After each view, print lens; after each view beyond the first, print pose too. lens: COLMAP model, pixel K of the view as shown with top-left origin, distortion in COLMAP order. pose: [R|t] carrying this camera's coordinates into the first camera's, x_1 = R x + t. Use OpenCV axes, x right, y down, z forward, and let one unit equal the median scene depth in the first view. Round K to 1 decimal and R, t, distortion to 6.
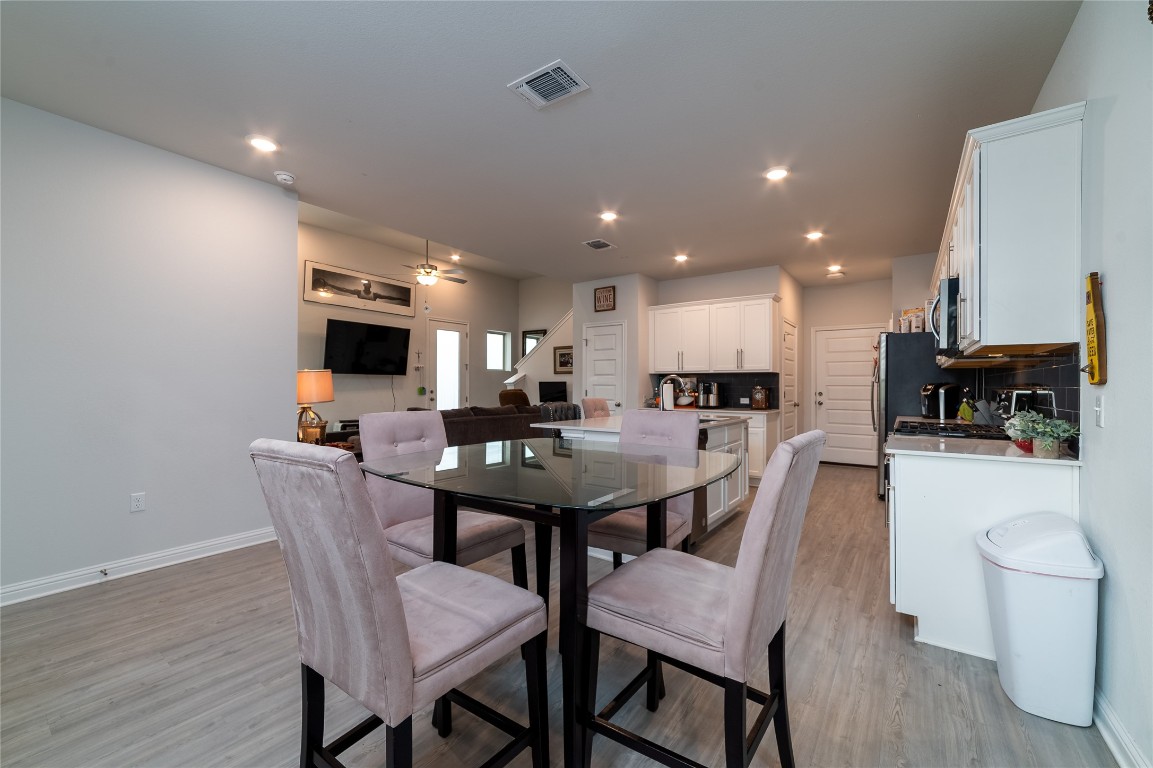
lens RADIAL K [[459.4, 0, 574.6], [0, 459.4, 387.4], [0, 0, 1]] dist [-0.018228, 0.006706]
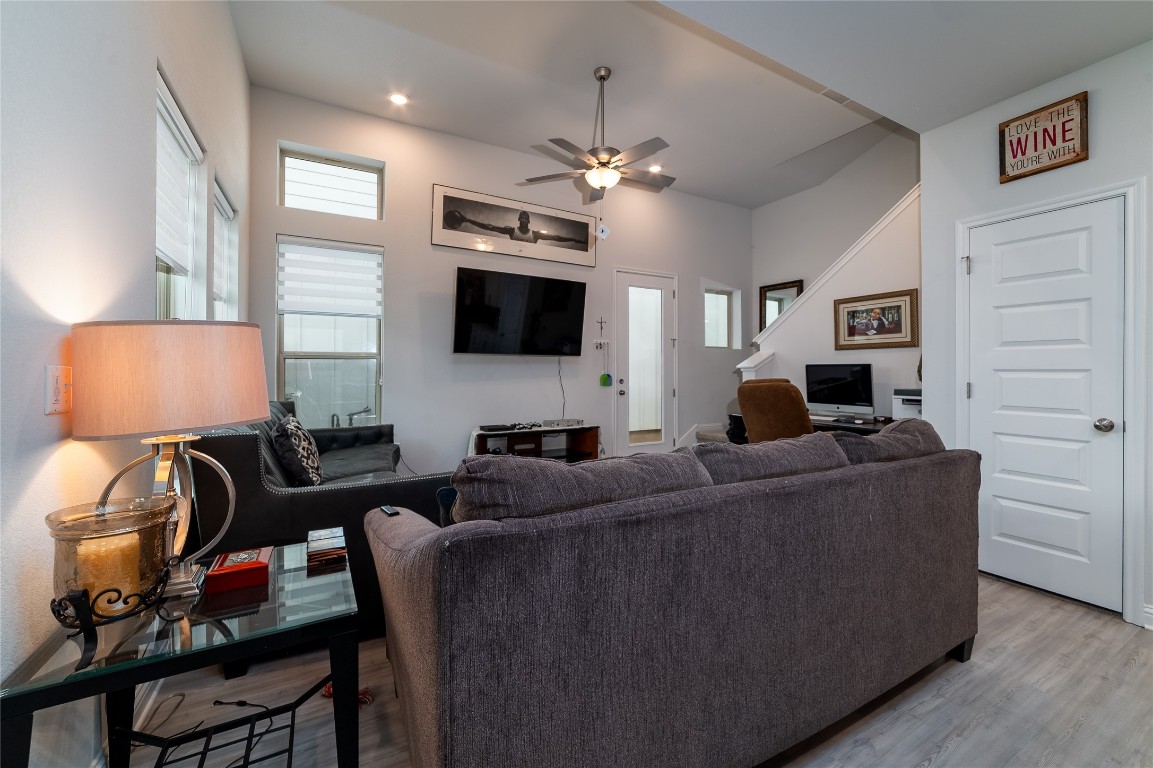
lens RADIAL K [[459.4, 0, 585.1], [0, 459.4, 369.4], [0, 0, 1]] dist [-0.018228, 0.006706]
pose [[0.914729, -0.003723, -0.404051, -0.106557], [-0.000099, 0.999955, -0.009438, -0.001442], [0.404068, 0.008673, 0.914688, 0.432479]]
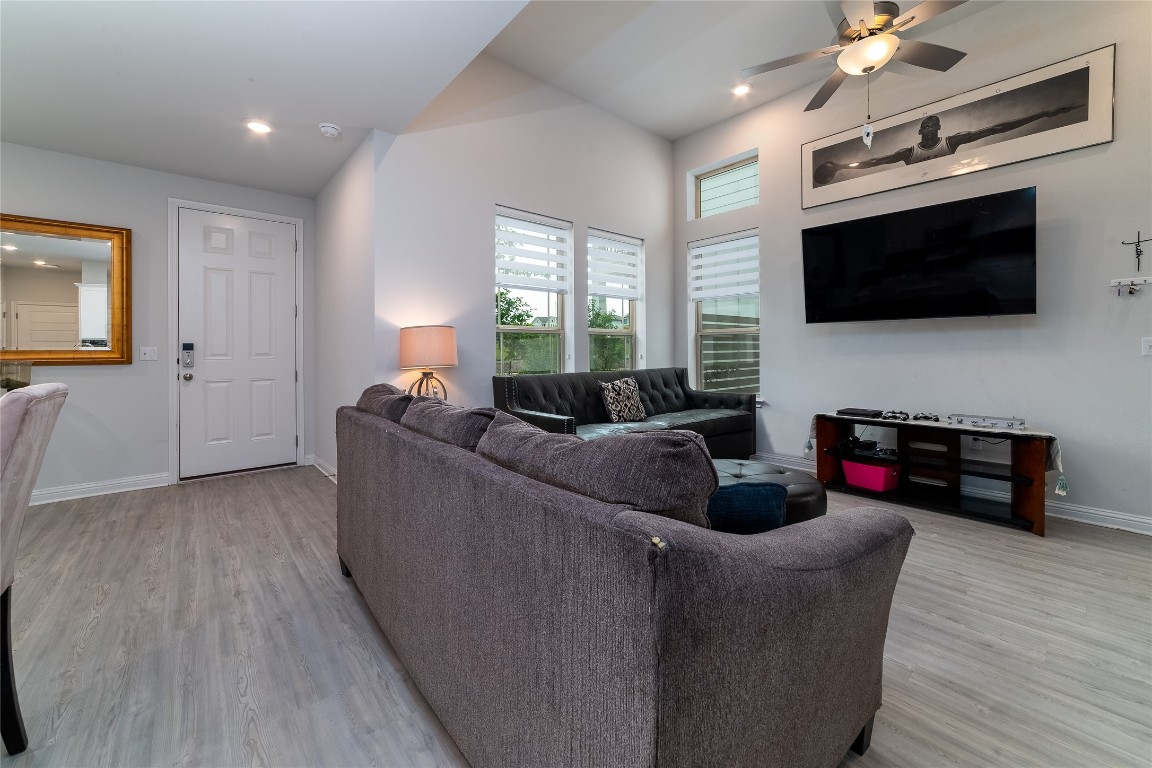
lens RADIAL K [[459.0, 0, 572.3], [0, 459.0, 350.5], [0, 0, 1]] dist [-0.018228, 0.006706]
pose [[-0.221508, -0.001962, -0.975157, 0.080637], [0.003656, 0.999989, -0.002843, 0.004205], [0.975152, -0.004195, -0.221498, 0.742962]]
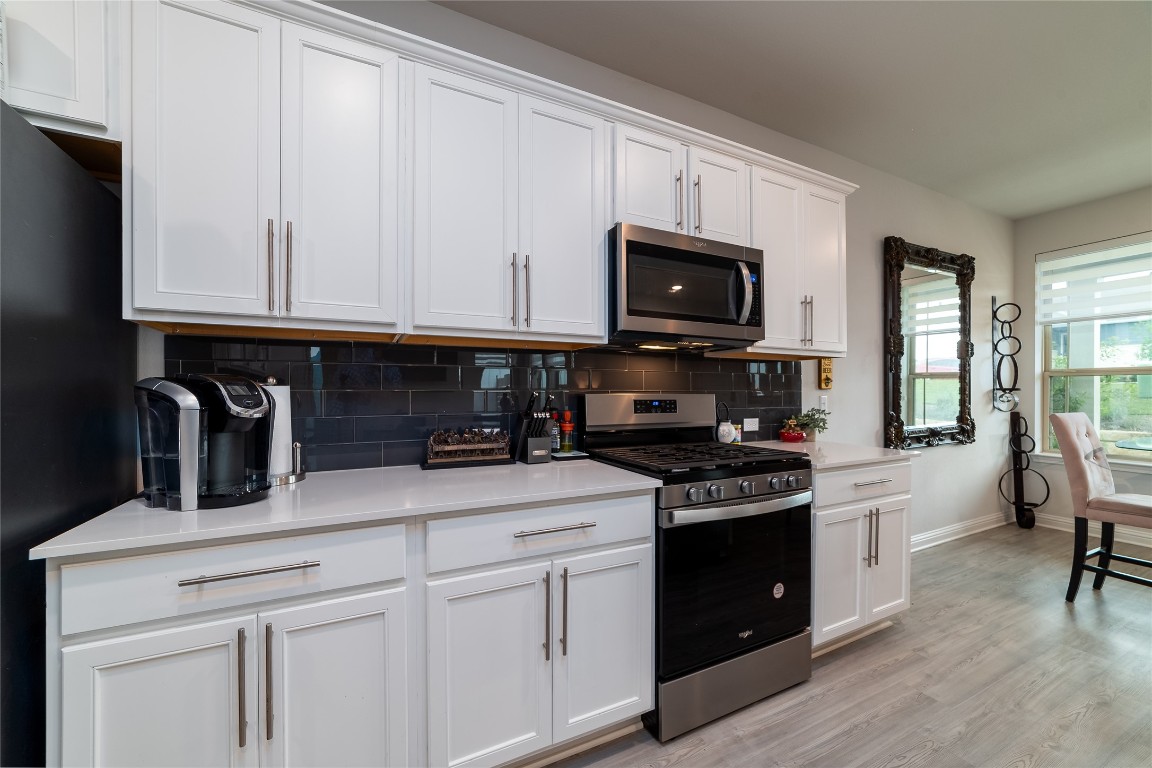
lens RADIAL K [[459.0, 0, 580.8], [0, 459.0, 389.9], [0, 0, 1]] dist [-0.018228, 0.006706]
pose [[-0.897677, -0.003739, 0.440637, 0.257876], [-0.001720, 0.999986, 0.004981, -0.001536], [-0.440650, 0.003714, -0.897671, 0.628530]]
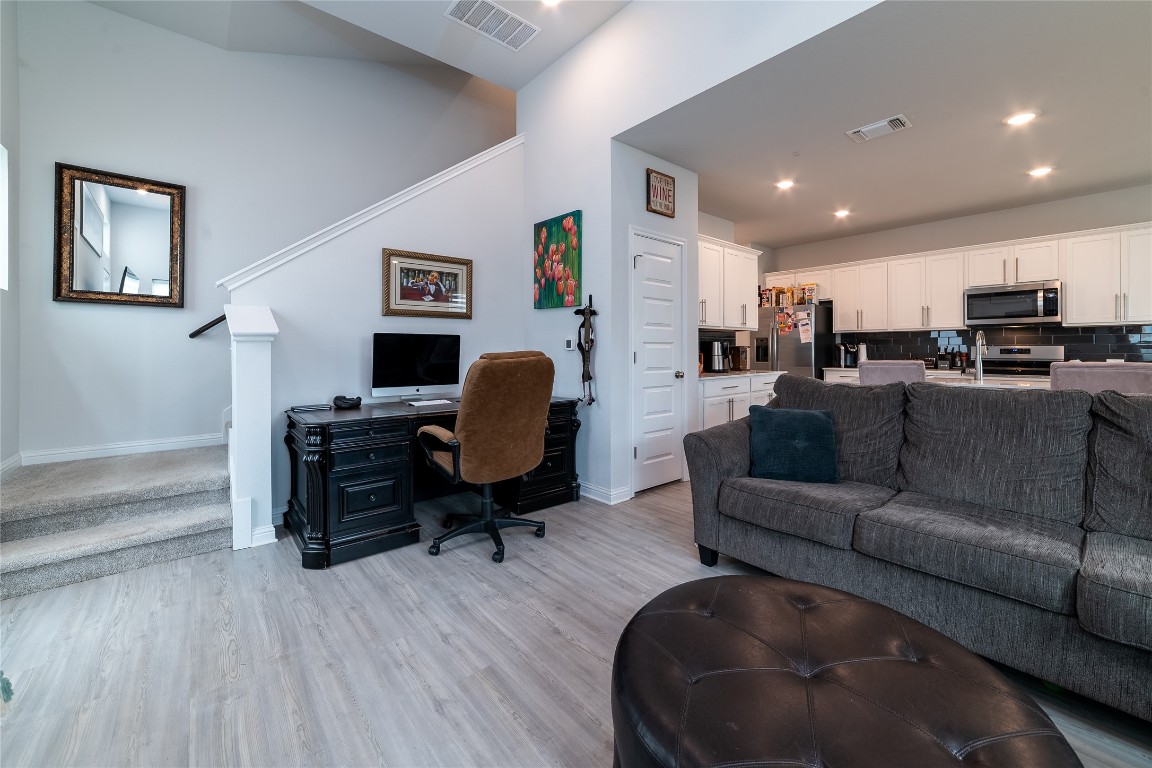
lens RADIAL K [[459.0, 0, 575.1], [0, 459.0, 347.3], [0, 0, 1]] dist [-0.018228, 0.006706]
pose [[0.227399, 0.004466, 0.973791, -0.440216], [0.007582, 0.999951, -0.006356, 0.003358], [-0.973772, 0.008829, 0.227354, 0.824788]]
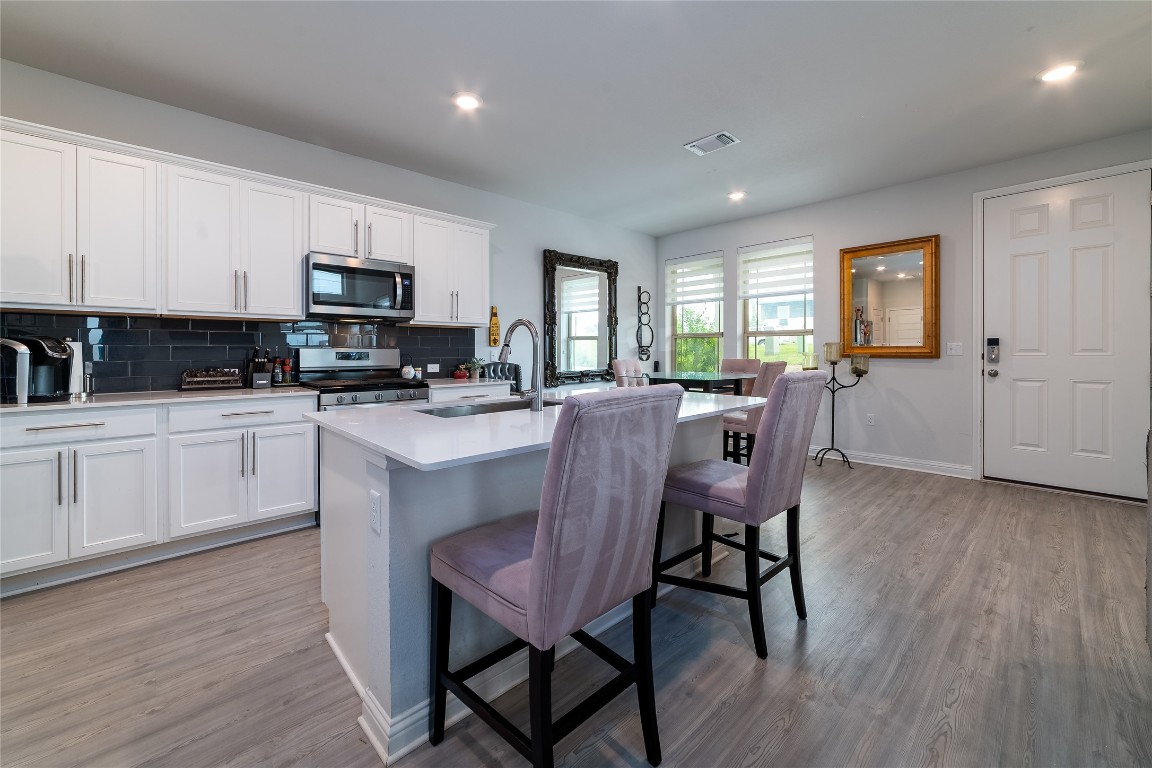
lens RADIAL K [[459.0, 0, 571.0], [0, 459.0, 351.5], [0, 0, 1]] dist [-0.018228, 0.006706]
pose [[-0.983766, 0.001644, 0.179446, 0.038874], [0.002636, 0.999983, 0.005292, 0.003395], [-0.179435, 0.005679, -0.983754, 0.774211]]
